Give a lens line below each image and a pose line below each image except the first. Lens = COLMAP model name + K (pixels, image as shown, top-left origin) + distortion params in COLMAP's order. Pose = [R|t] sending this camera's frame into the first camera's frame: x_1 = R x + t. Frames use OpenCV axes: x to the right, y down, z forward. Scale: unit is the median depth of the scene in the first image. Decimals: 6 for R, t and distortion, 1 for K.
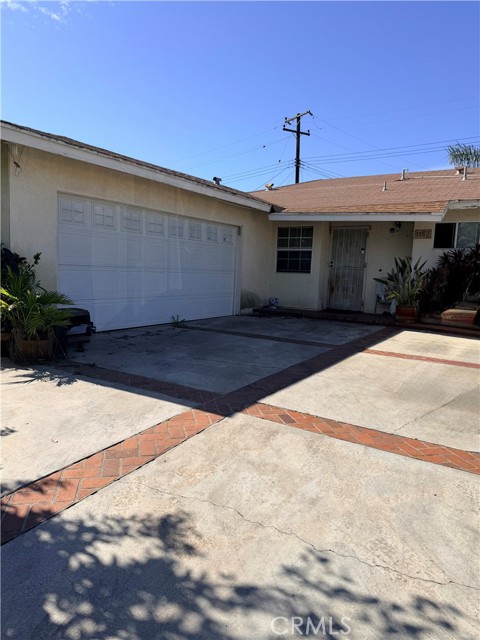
lens RADIAL K [[452.8, 0, 238.8], [0, 452.8, 324.3], [0, 0, 1]] dist [-0.063019, -0.004219]
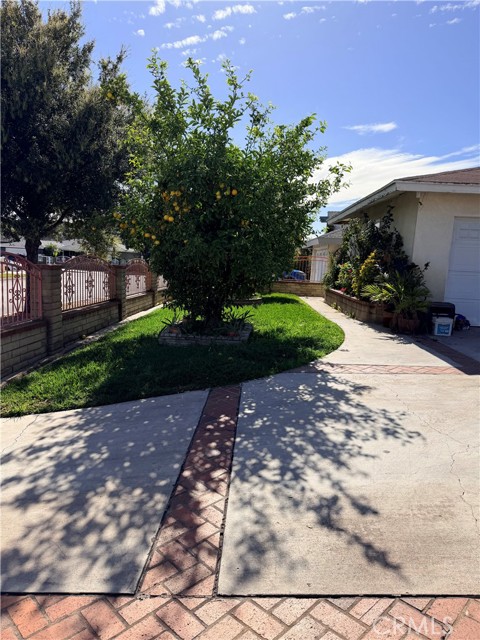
lens RADIAL K [[452.8, 0, 239.9], [0, 452.8, 319.6], [0, 0, 1]] dist [-0.063019, -0.004219]
pose [[0.501169, 0.105880, -0.858848, 0.533846], [-0.116209, 0.991731, 0.054450, 0.018892], [0.857511, 0.072517, 0.509329, -0.268047]]
